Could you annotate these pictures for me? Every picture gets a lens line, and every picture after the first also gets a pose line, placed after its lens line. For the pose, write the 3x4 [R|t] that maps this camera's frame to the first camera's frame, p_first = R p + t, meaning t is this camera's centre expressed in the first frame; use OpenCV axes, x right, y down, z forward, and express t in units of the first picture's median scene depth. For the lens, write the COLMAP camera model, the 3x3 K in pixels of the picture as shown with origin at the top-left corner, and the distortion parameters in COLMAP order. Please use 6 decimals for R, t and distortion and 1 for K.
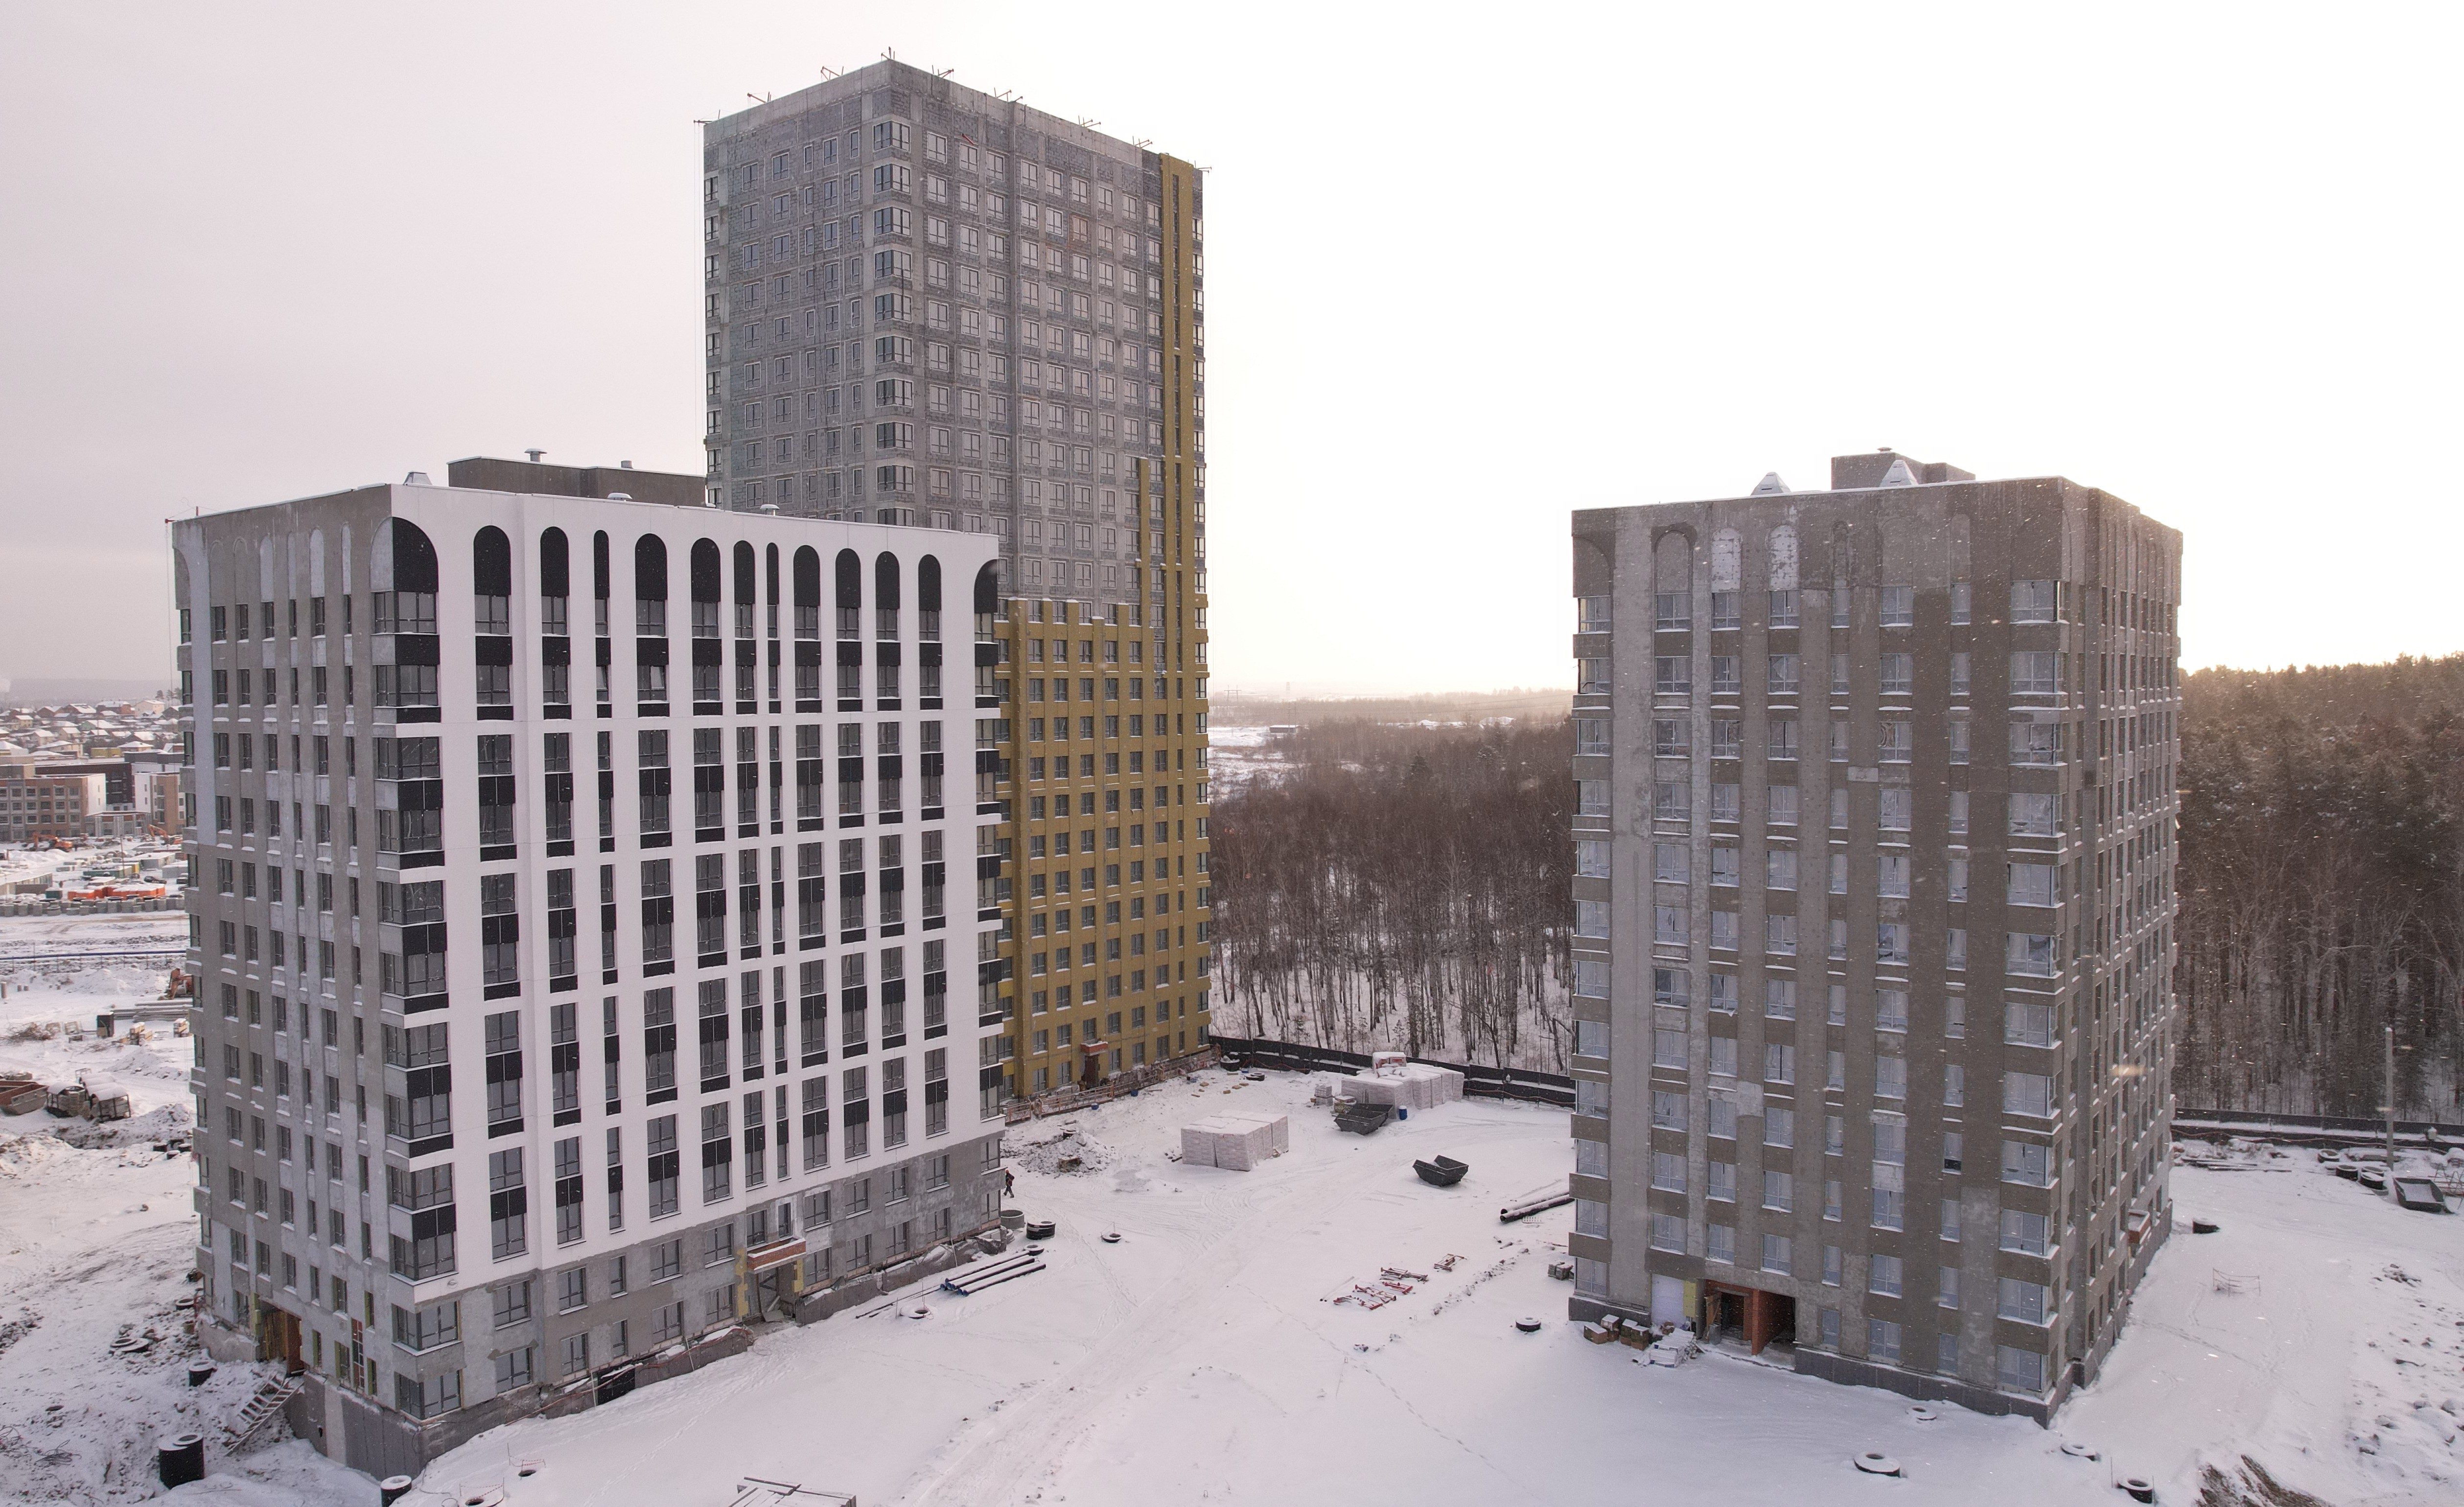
lens RADIAL K [[1720.0, 0, 1133.8], [0, 1720.0, 764.6], [0, 0, 1]] dist [-0.052349, 0.000399]
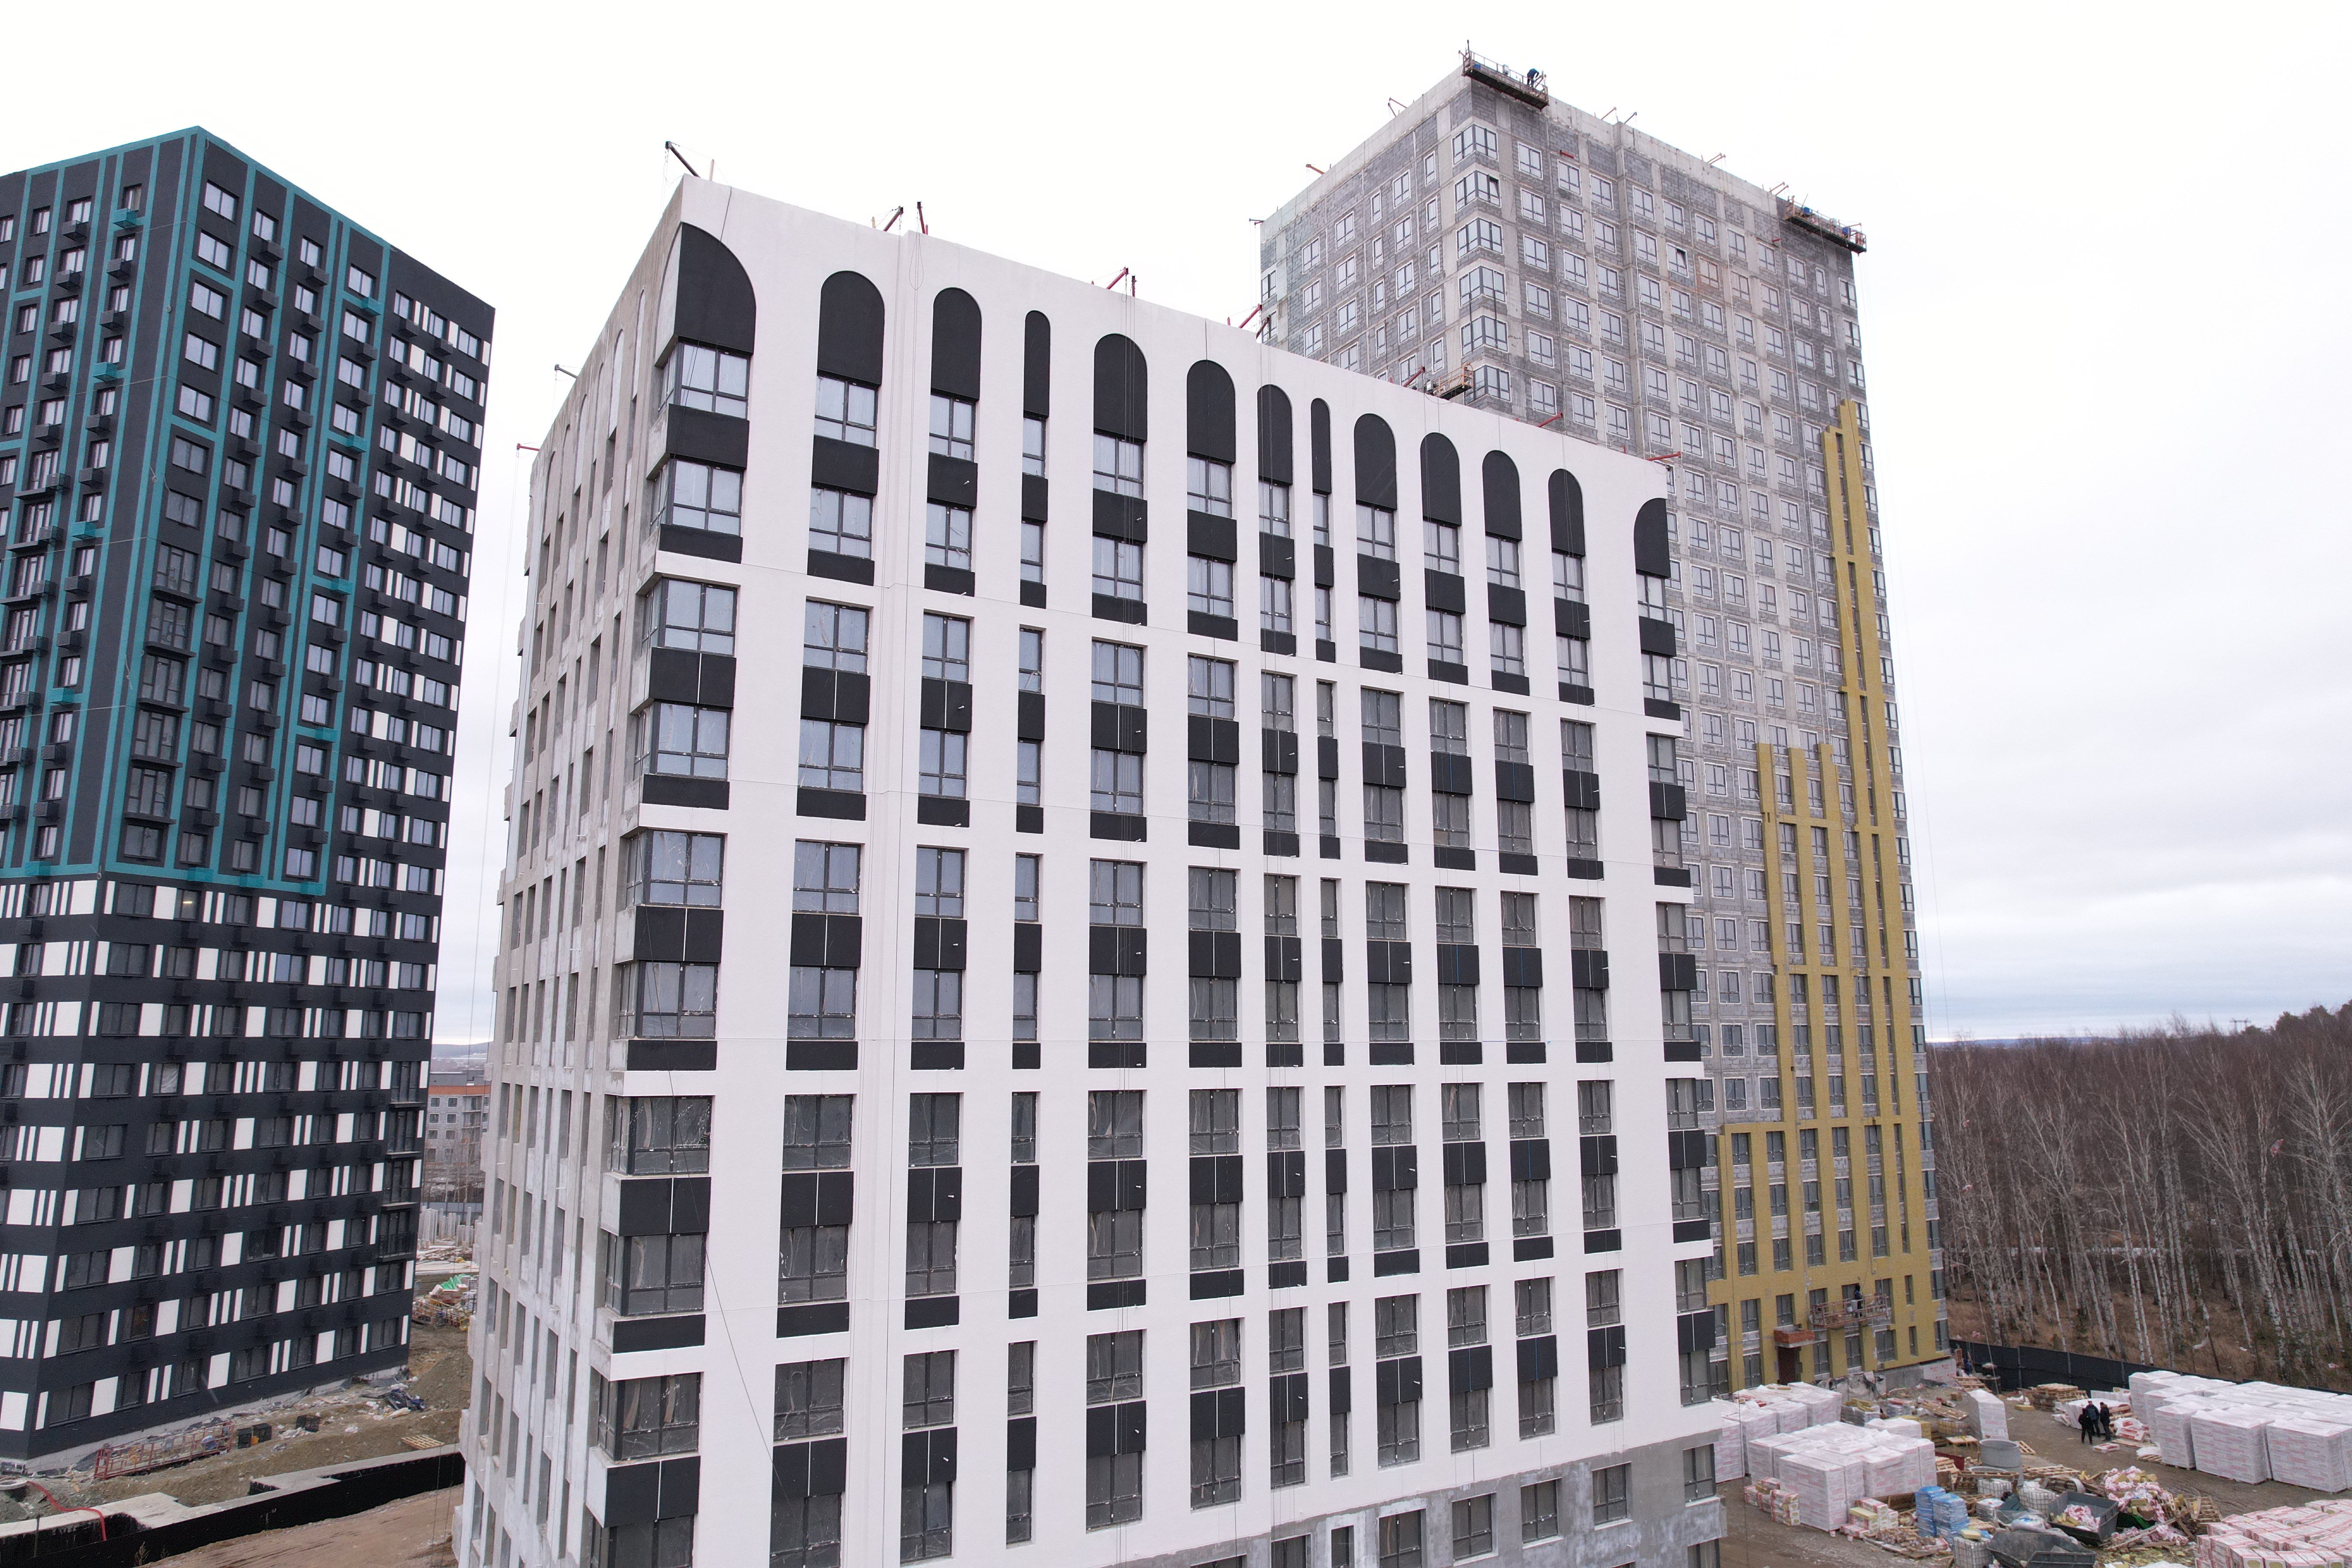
lens RADIAL K [[1510.9, 0, 1180.1], [0, 1510.9, 782.7], [0, 0, 1]] dist [-0.069662, 0.059730]
pose [[0.947126, -0.052643, -0.316515, -0.063566], [-0.019072, 0.975468, -0.219312, 0.091686], [0.320295, 0.213752, 0.922887, 0.348285]]
